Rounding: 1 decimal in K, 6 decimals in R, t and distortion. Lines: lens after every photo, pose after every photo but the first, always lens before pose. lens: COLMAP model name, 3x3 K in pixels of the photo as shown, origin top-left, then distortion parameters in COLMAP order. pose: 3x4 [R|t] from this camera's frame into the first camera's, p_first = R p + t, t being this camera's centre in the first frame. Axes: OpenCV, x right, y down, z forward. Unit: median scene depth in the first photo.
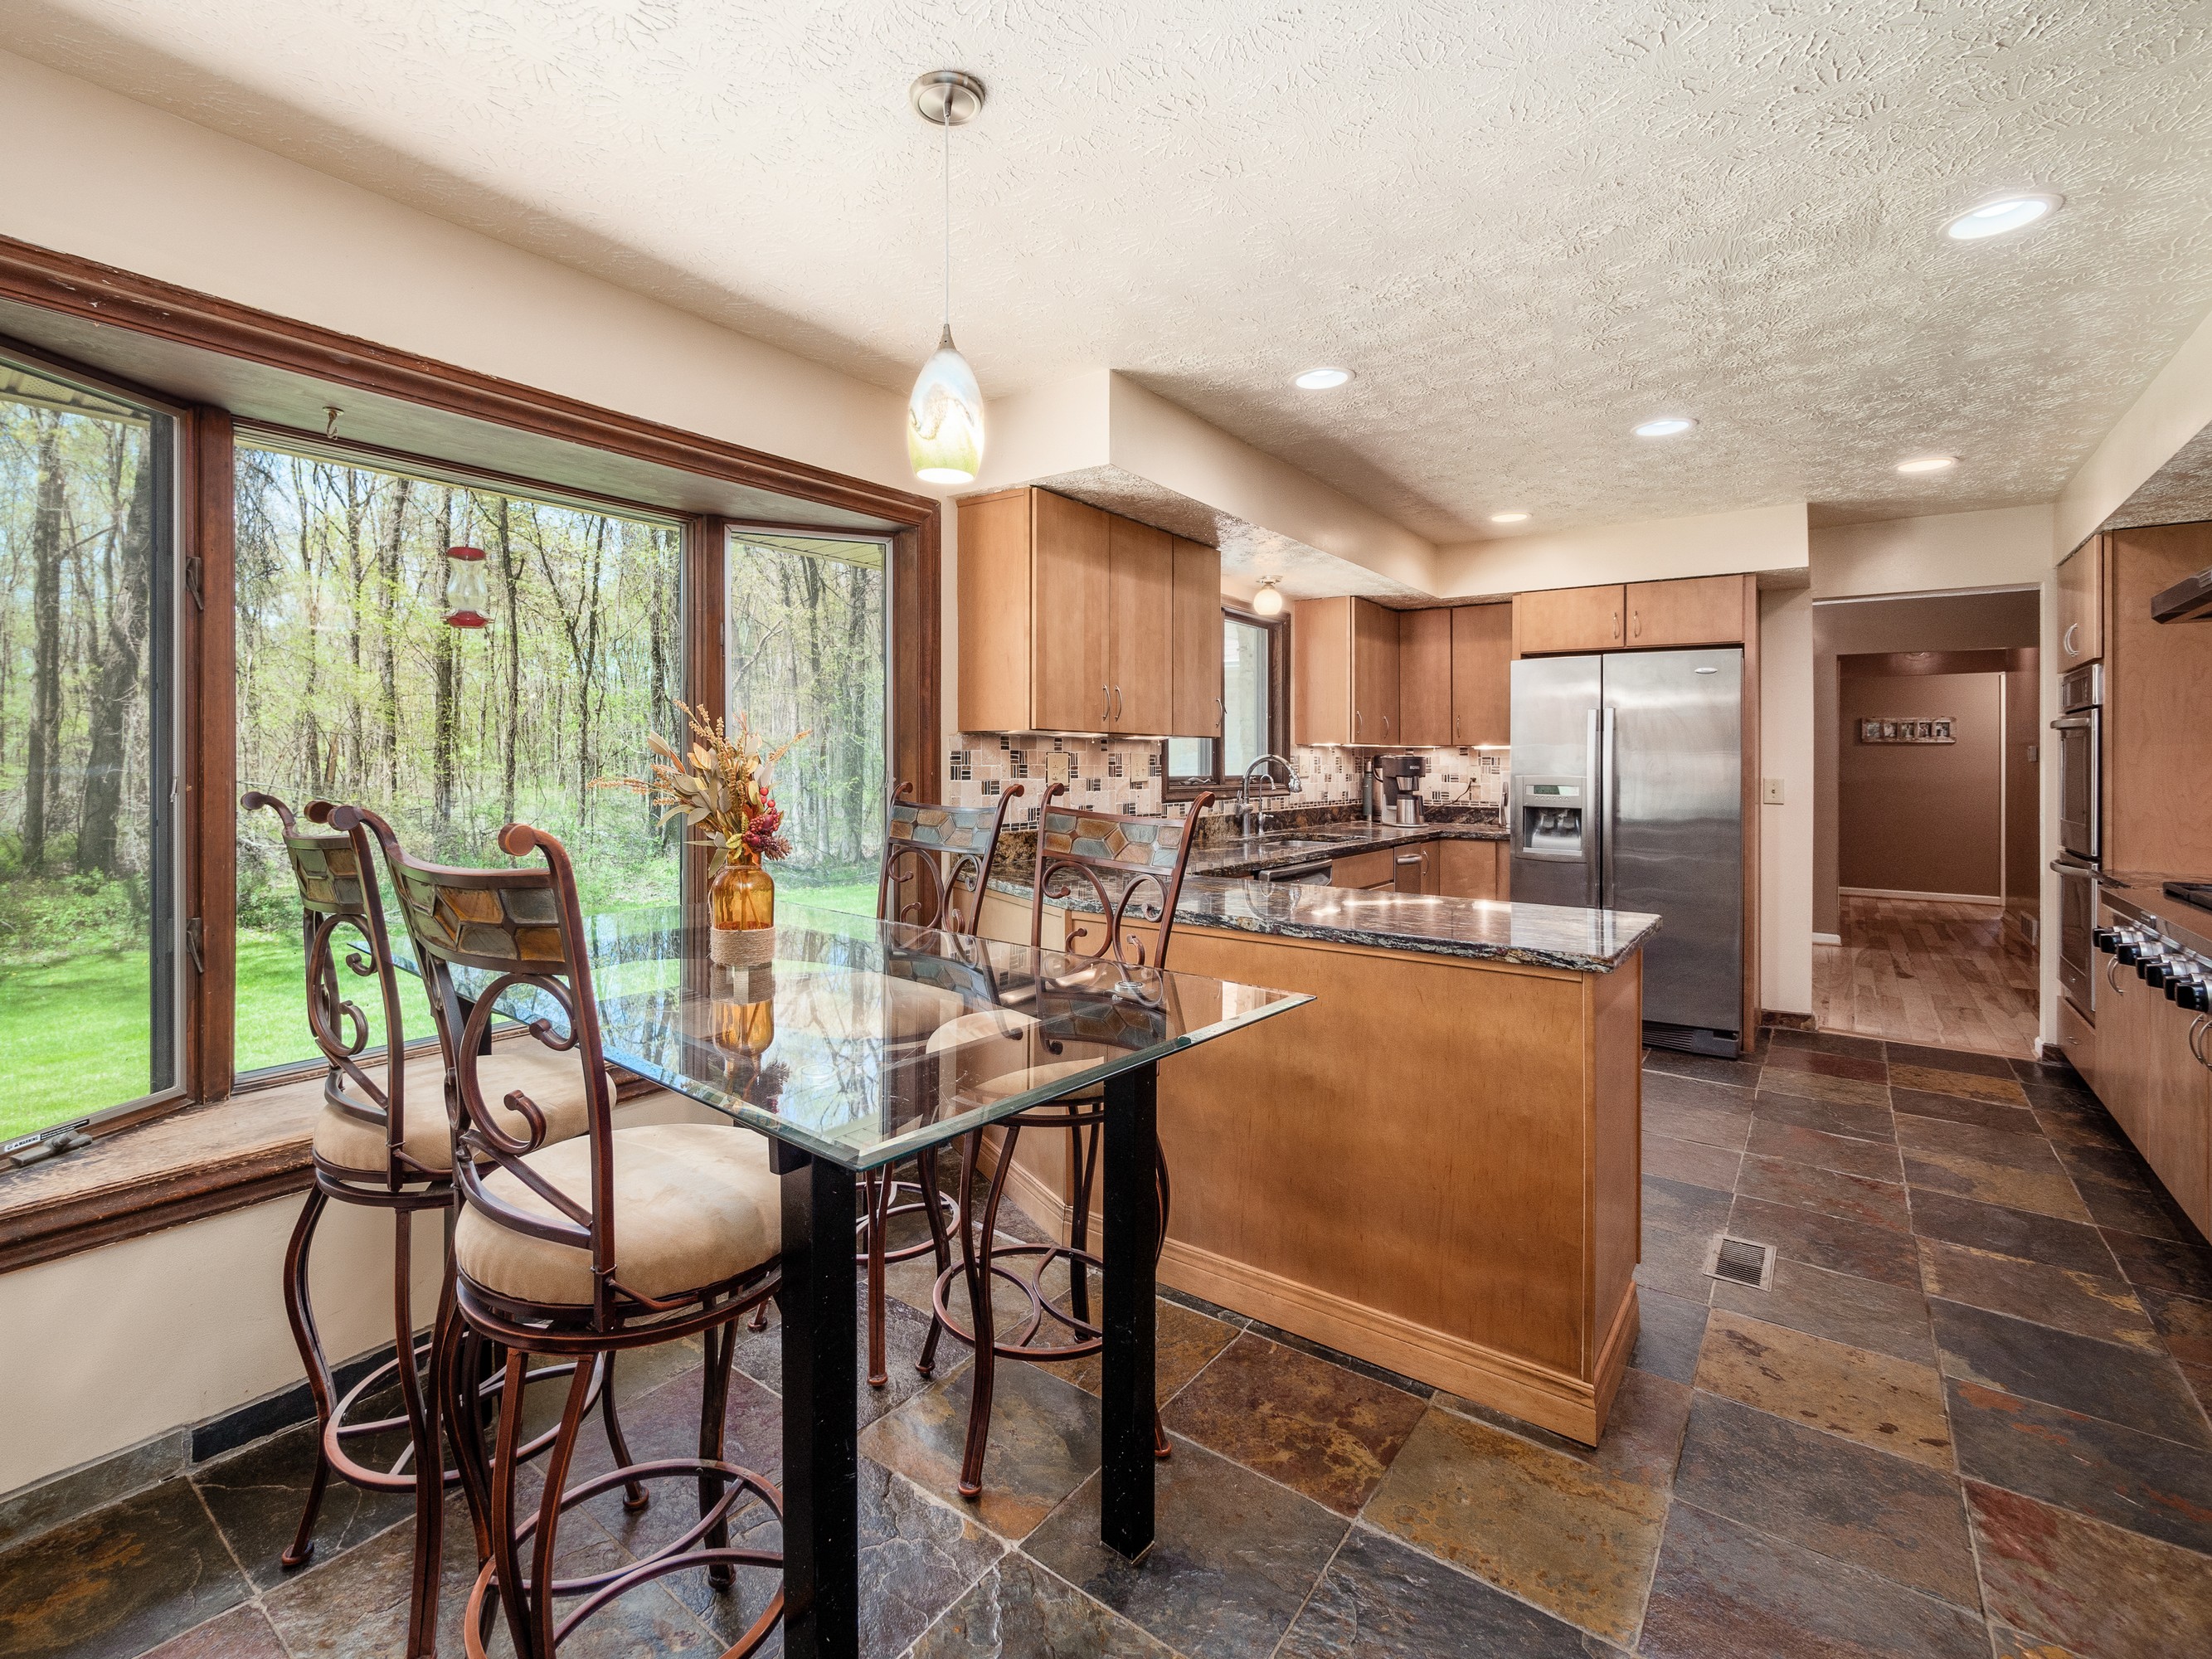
lens RADIAL K [[960.2, 0, 1061.1], [0, 960.2, 775.7], [0, 0, 1]] dist [-0.006090, -0.000079]
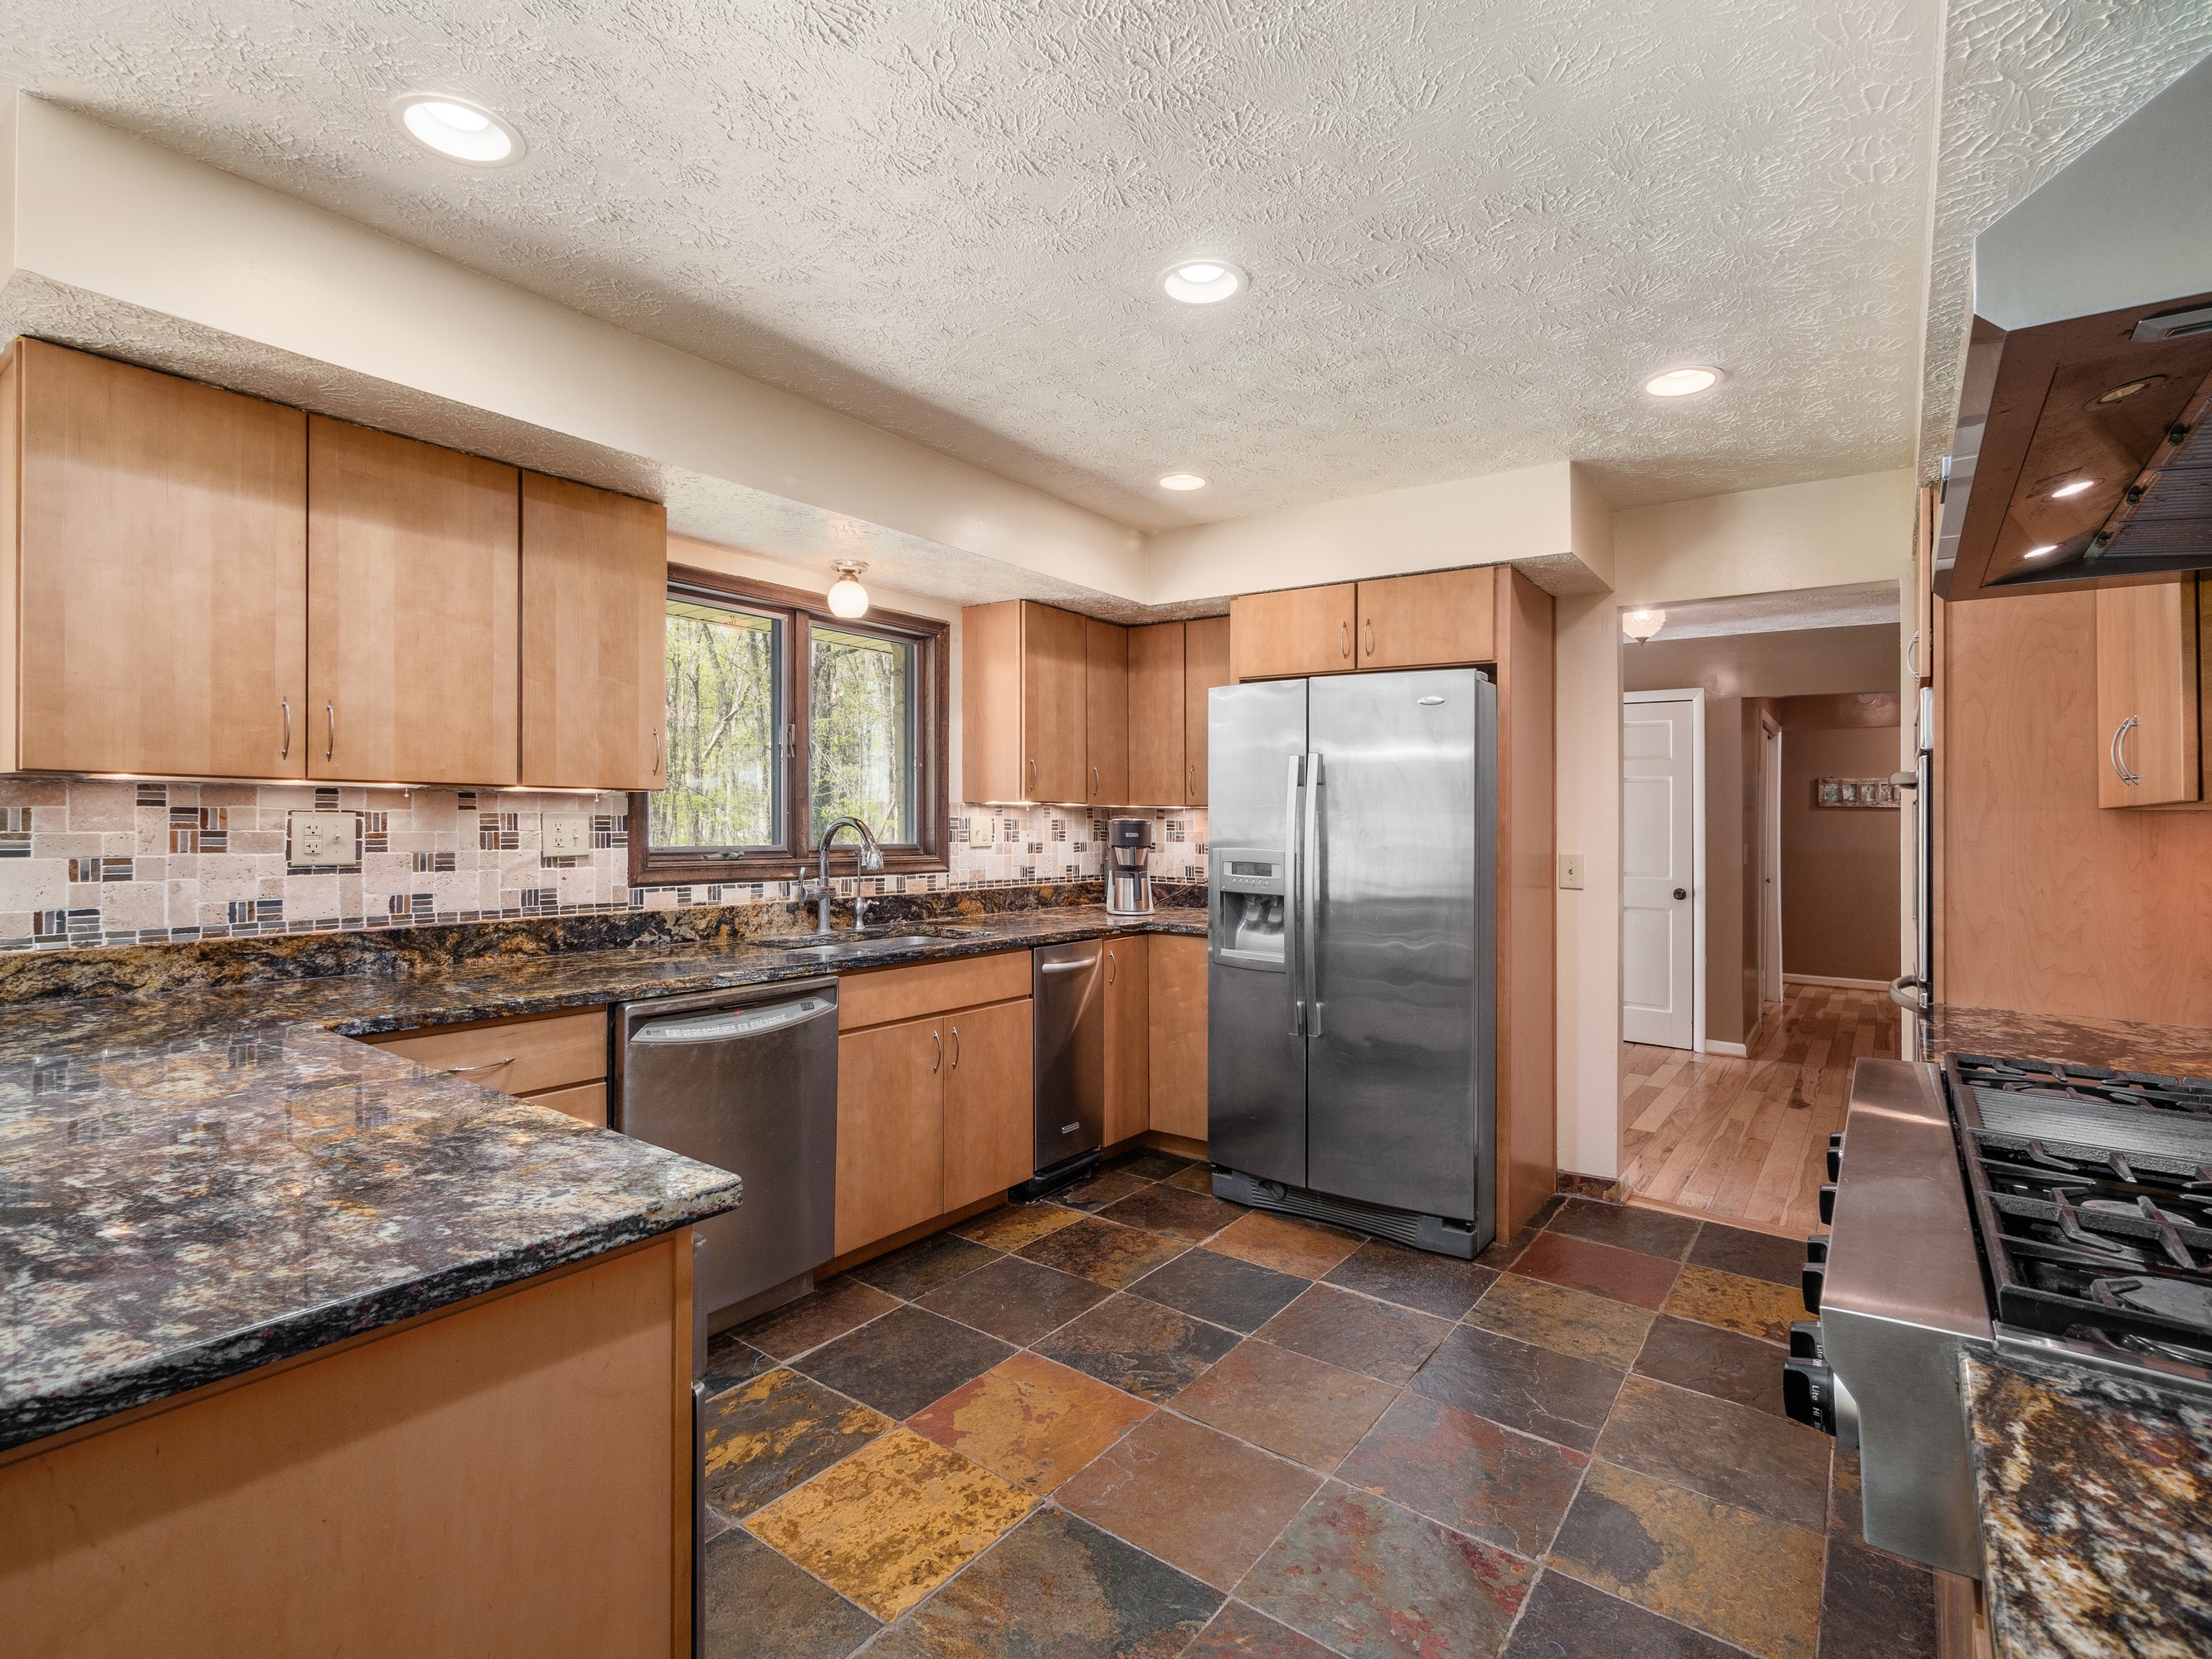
lens RADIAL K [[1022.6, 0, 1117.4], [0, 1022.6, 830.4], [0, 0, 1]] dist [-0.001350, -0.000091]
pose [[0.998955, 0.006203, 0.045276, 0.378084], [-0.005897, 0.999959, -0.006901, -0.007909], [-0.045317, 0.006626, 0.998951, 0.245569]]
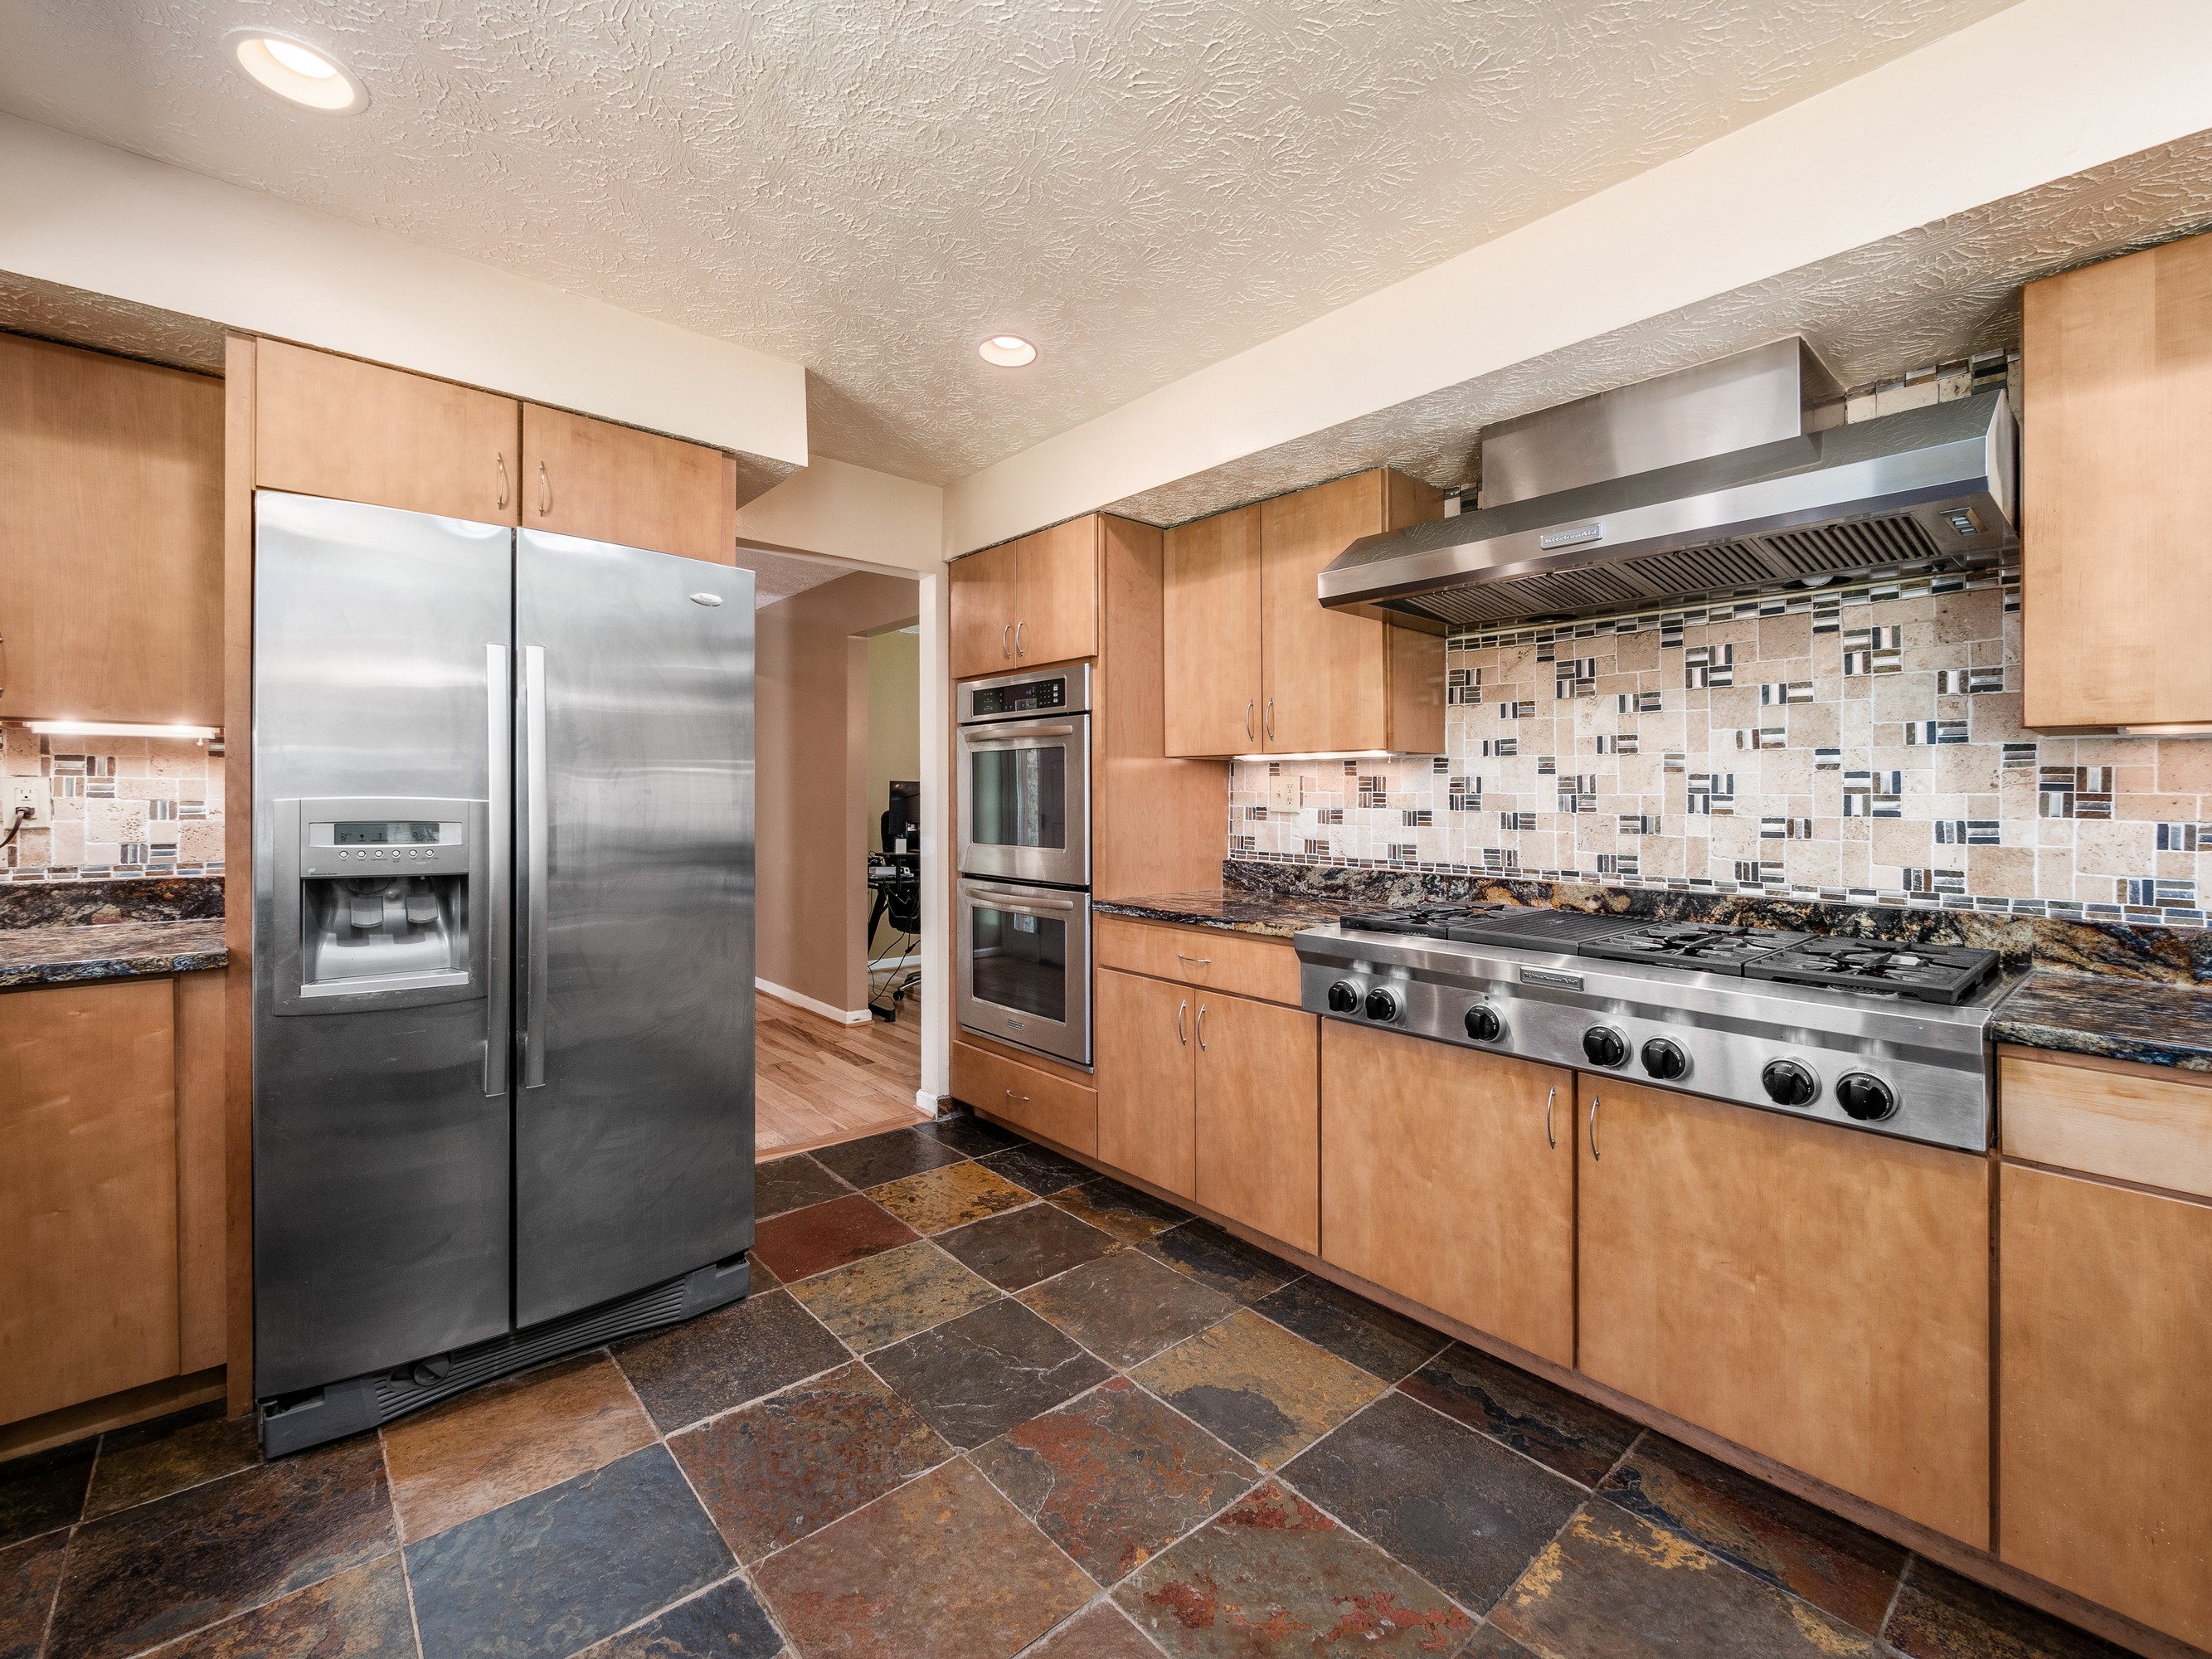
lens RADIAL K [[960.2, 0, 1075.5], [0, 960.2, 777.8], [0, 0, 1]] dist [-0.006090, -0.000079]
pose [[0.189432, 0.010085, 0.981842, 0.168842], [0.007992, 0.999898, -0.011812, -0.001280], [-0.981861, 0.010085, 0.189332, 0.636385]]
